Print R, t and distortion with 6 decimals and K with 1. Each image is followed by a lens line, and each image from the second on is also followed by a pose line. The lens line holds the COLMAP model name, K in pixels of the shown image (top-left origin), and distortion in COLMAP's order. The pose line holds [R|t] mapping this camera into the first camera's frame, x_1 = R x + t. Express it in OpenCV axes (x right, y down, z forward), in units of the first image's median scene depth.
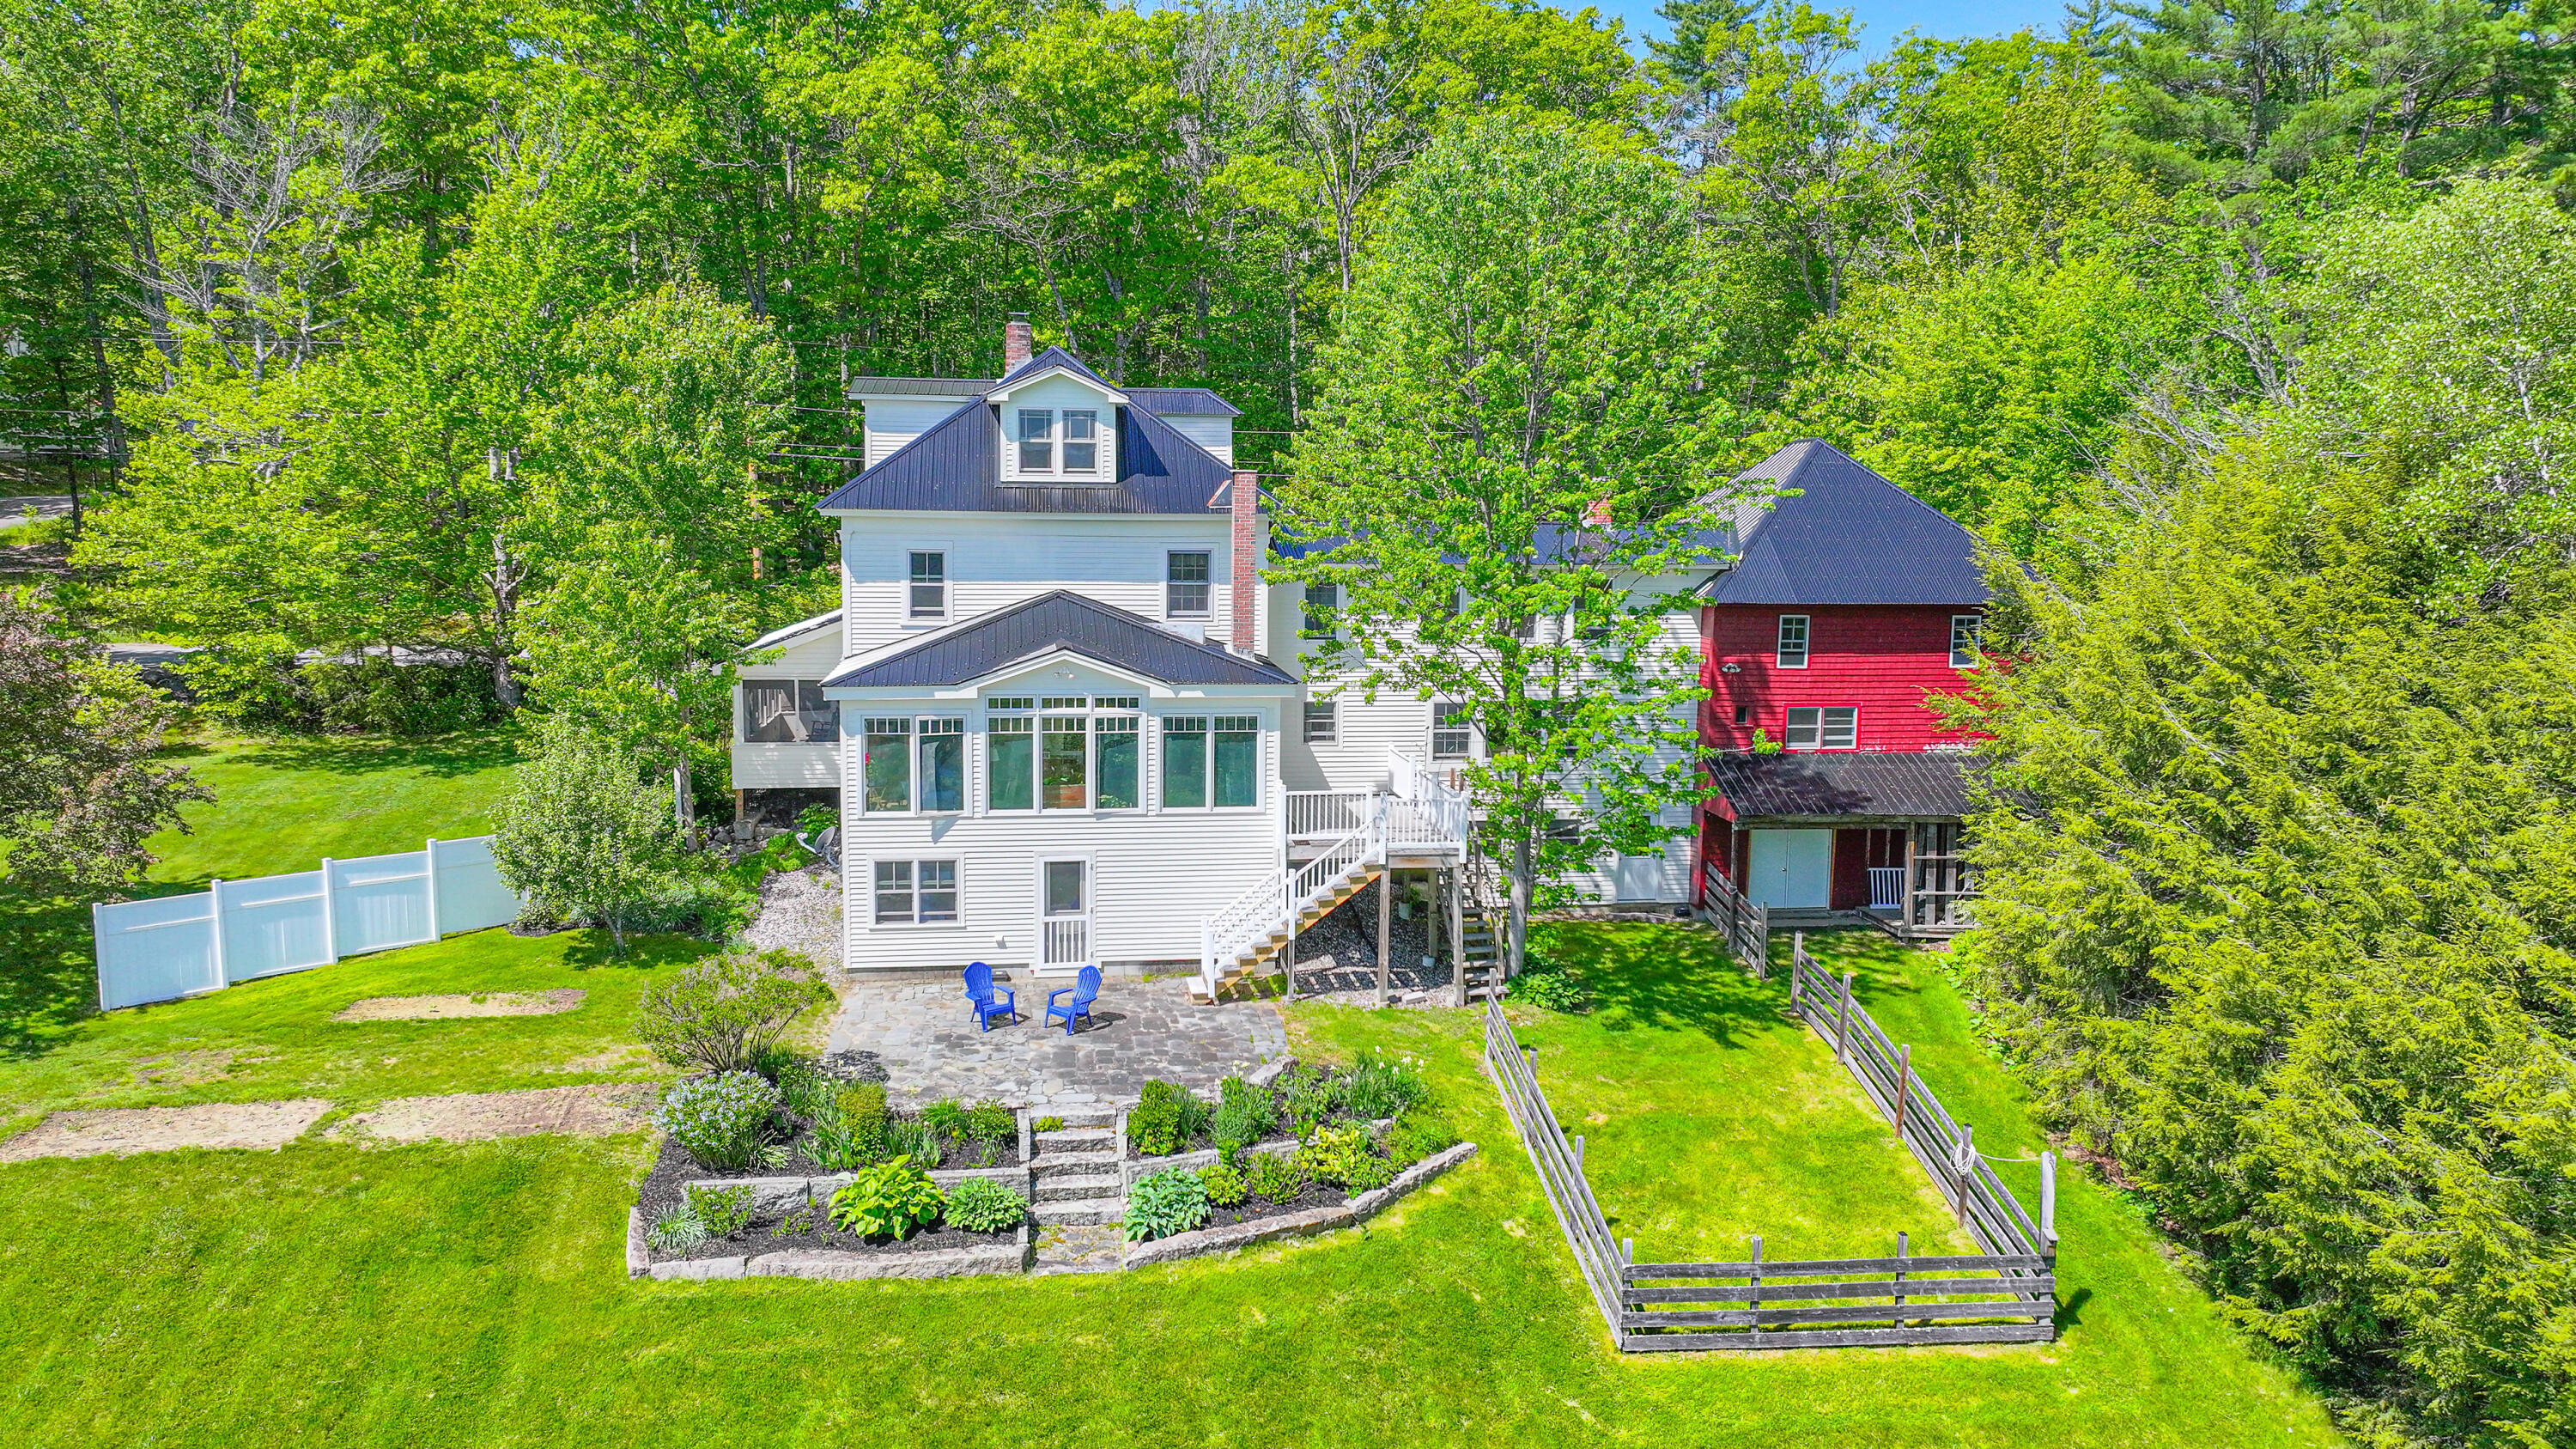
lens RADIAL K [[1888.5, 0, 1290.8], [0, 1888.5, 678.6], [0, 0, 1]] dist [0.008720, 0.001763]
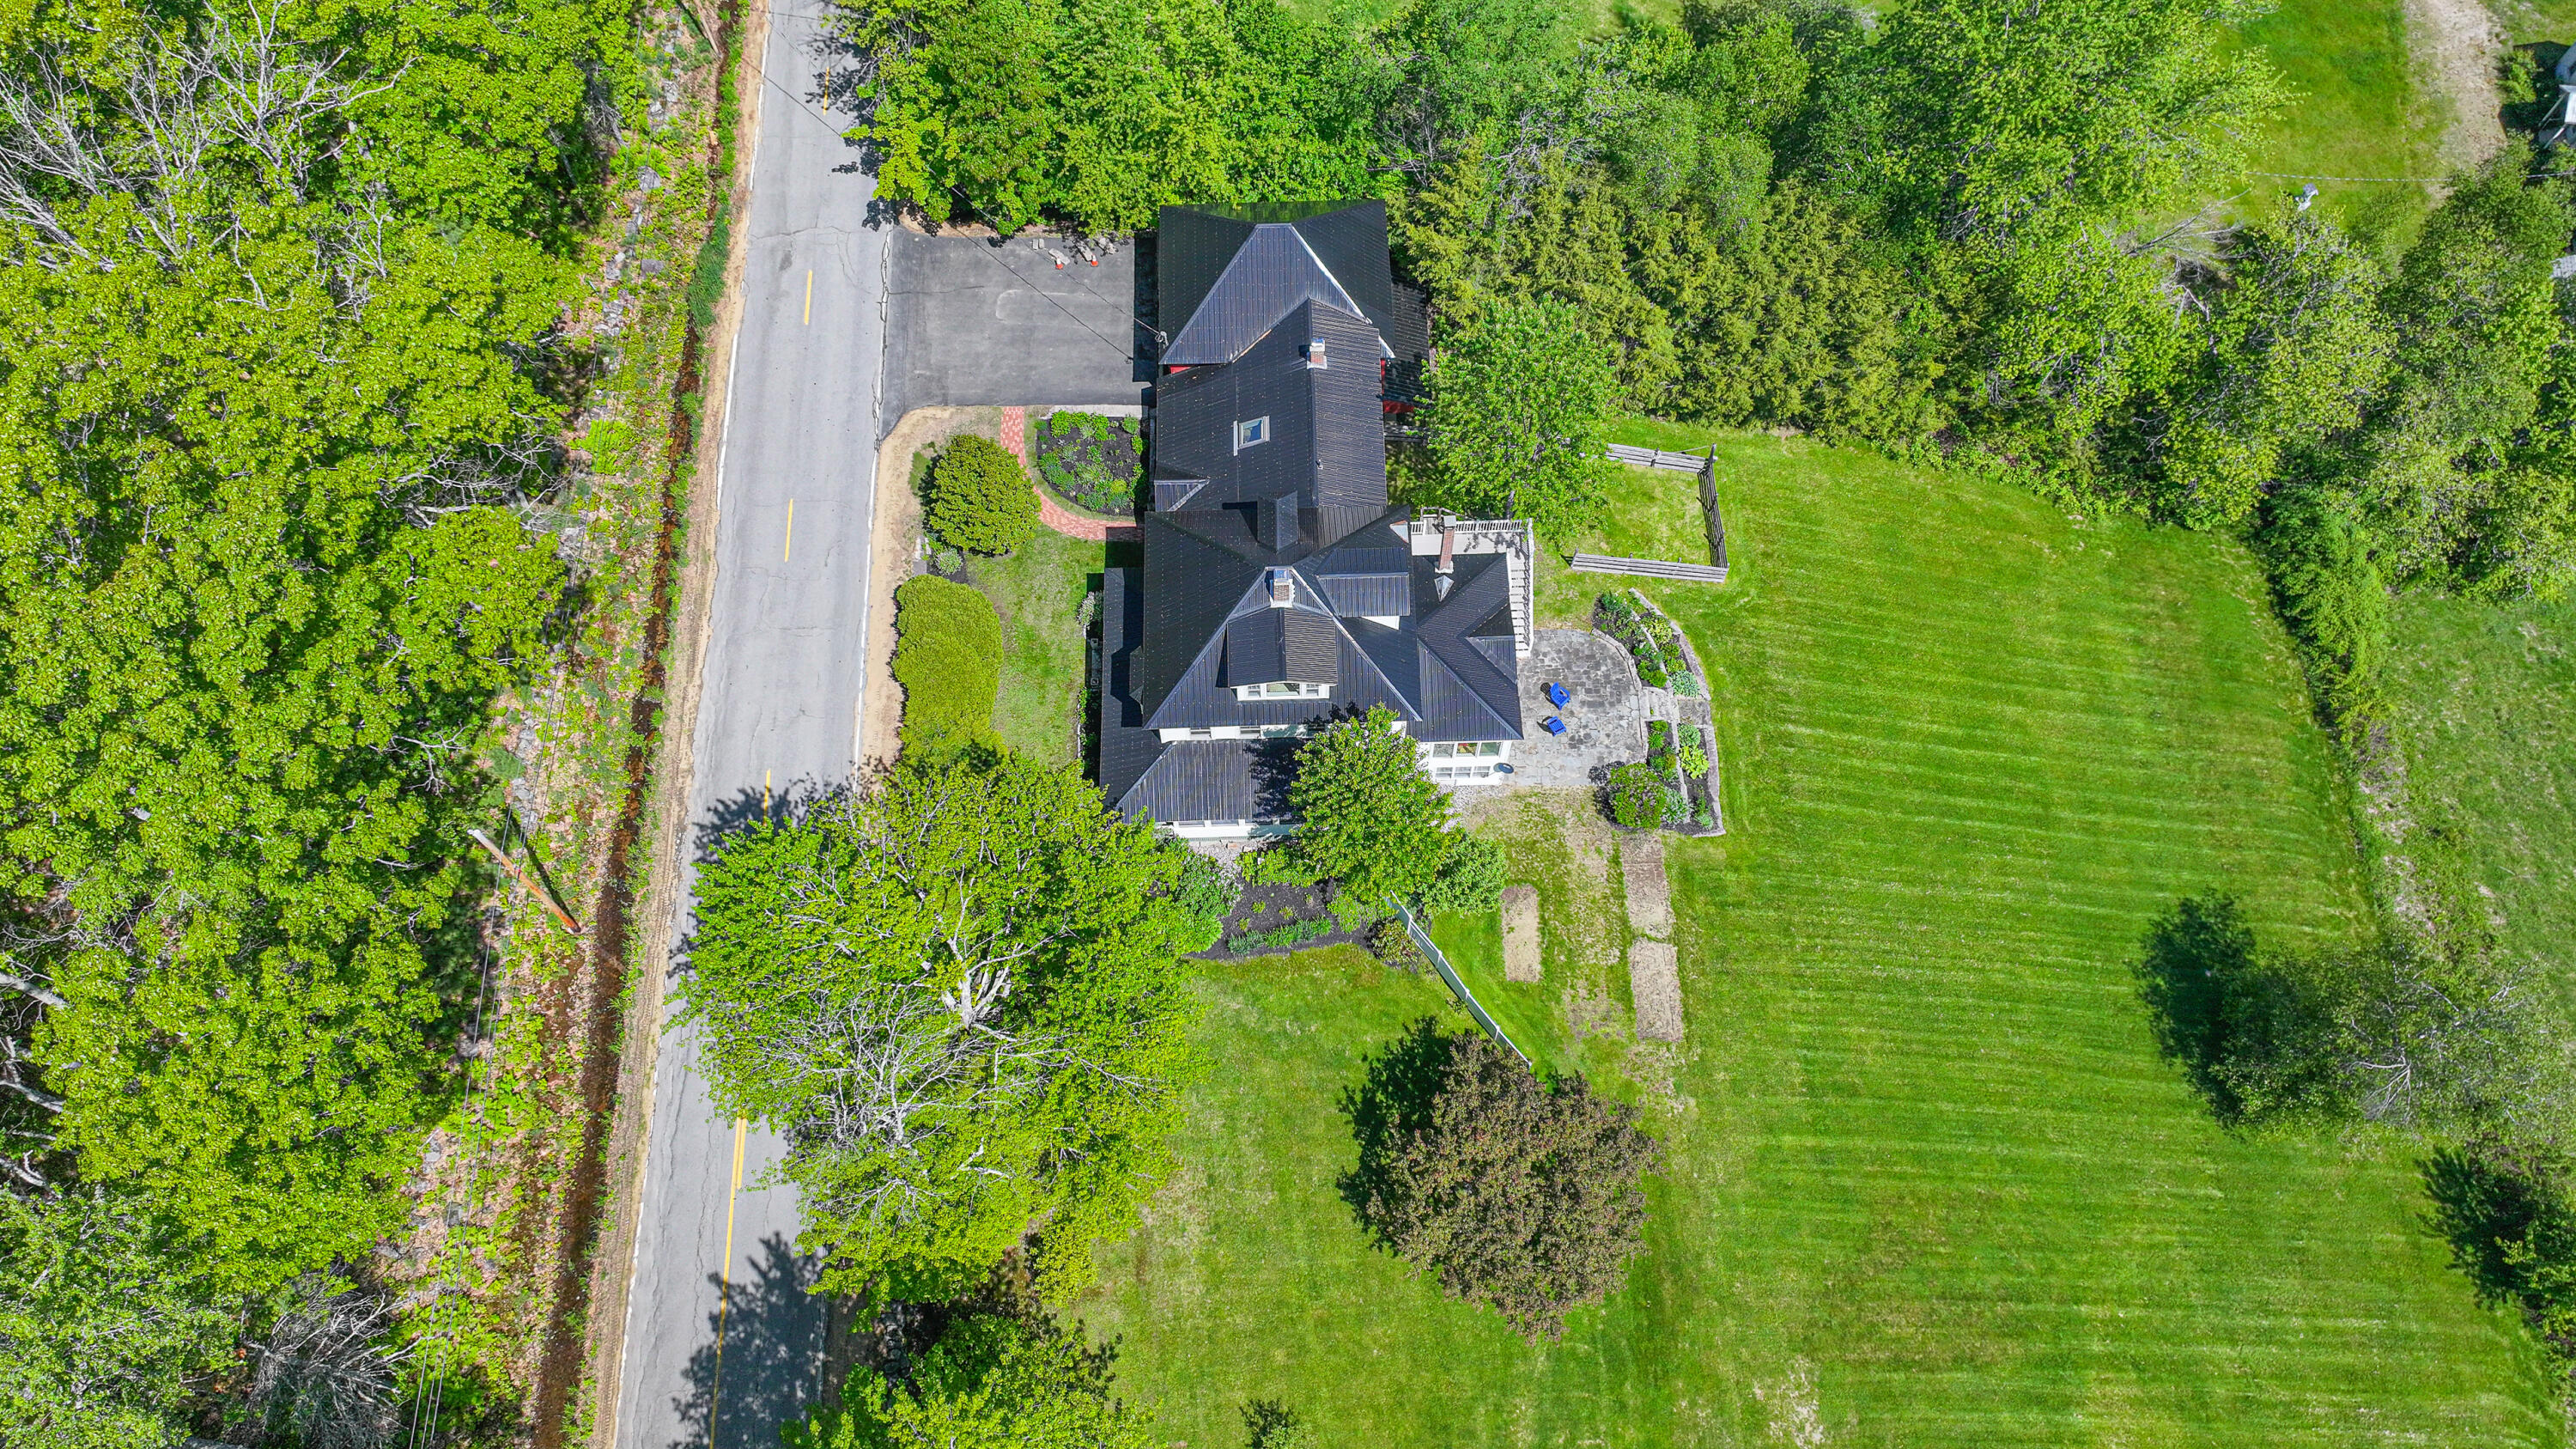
lens RADIAL K [[1846.5, 0, 1305.1], [0, 1846.5, 673.2], [0, 0, 1]] dist [0.004613, 0.003251]
pose [[0.114606, -0.885820, 0.449654, -1.160619], [0.099227, 0.460580, 0.882054, -1.930770], [-0.988443, -0.056471, 0.140683, 0.922664]]
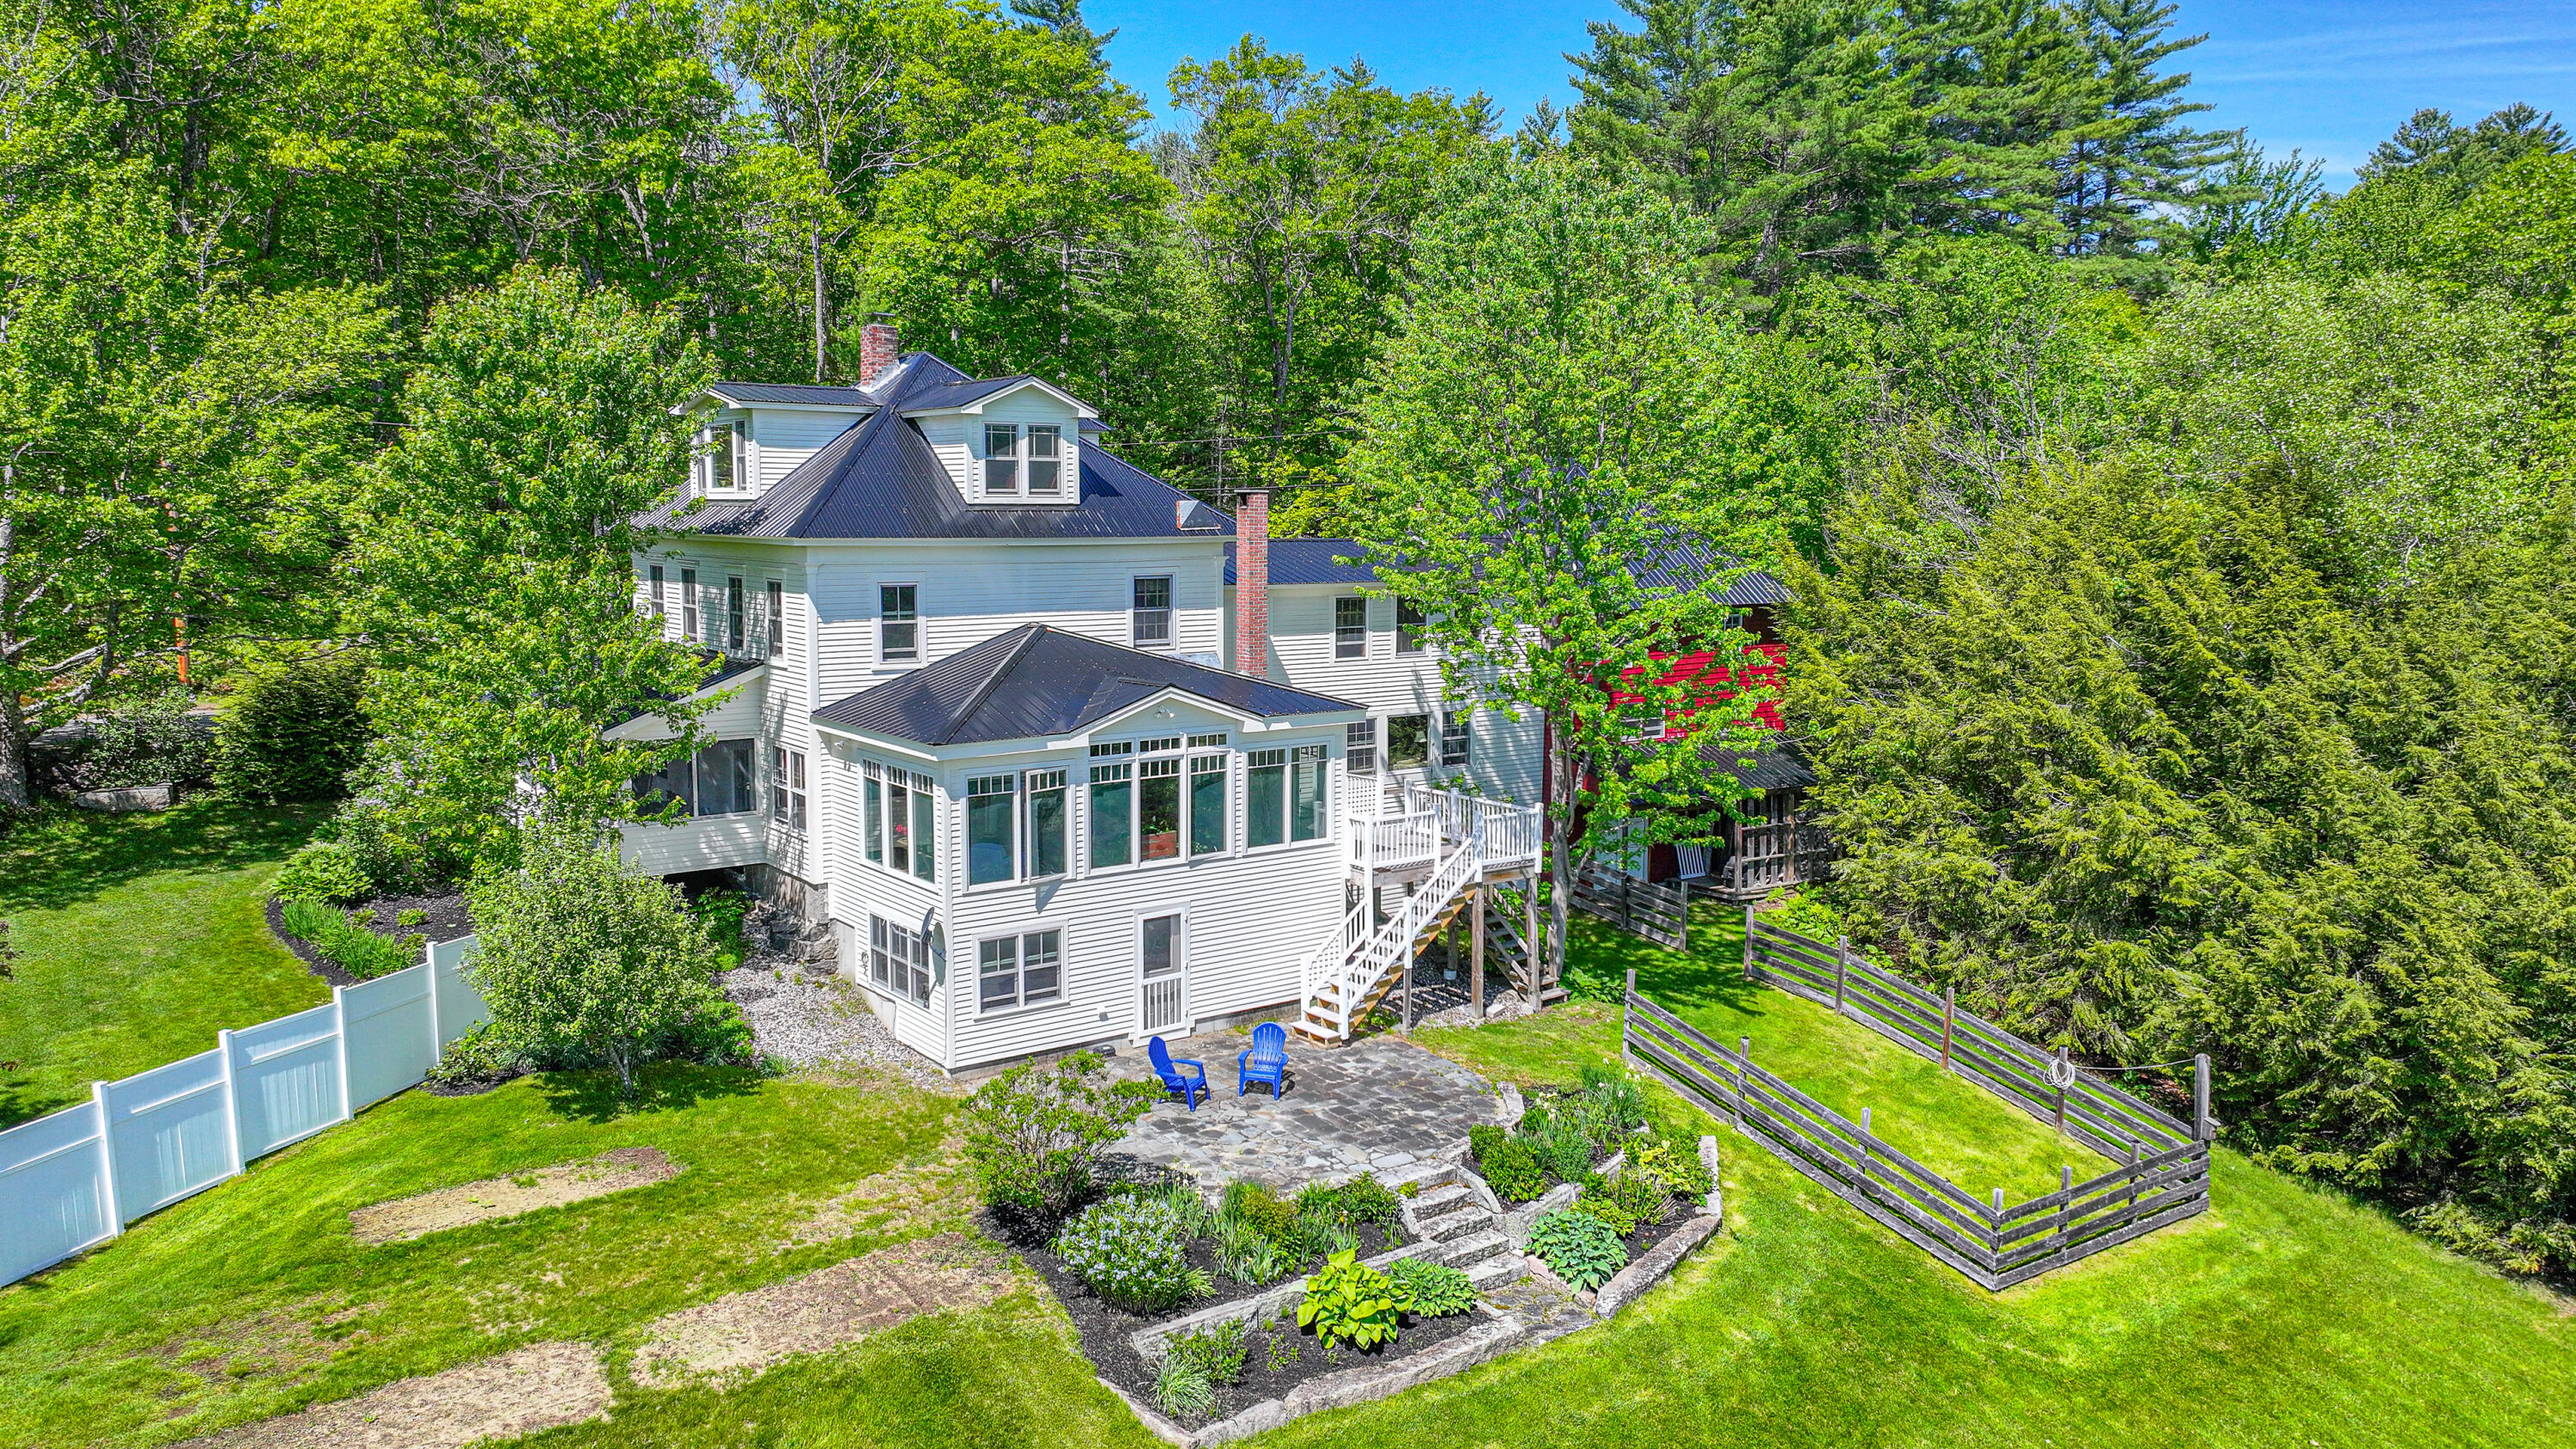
lens RADIAL K [[1846.5, 0, 1305.1], [0, 1846.5, 673.2], [0, 0, 1]] dist [0.004613, 0.003251]
pose [[0.872753, -0.051723, 0.485414, -0.492509], [0.054197, 0.998490, 0.008949, -0.026063], [-0.485144, 0.018498, 0.874239, 0.178056]]
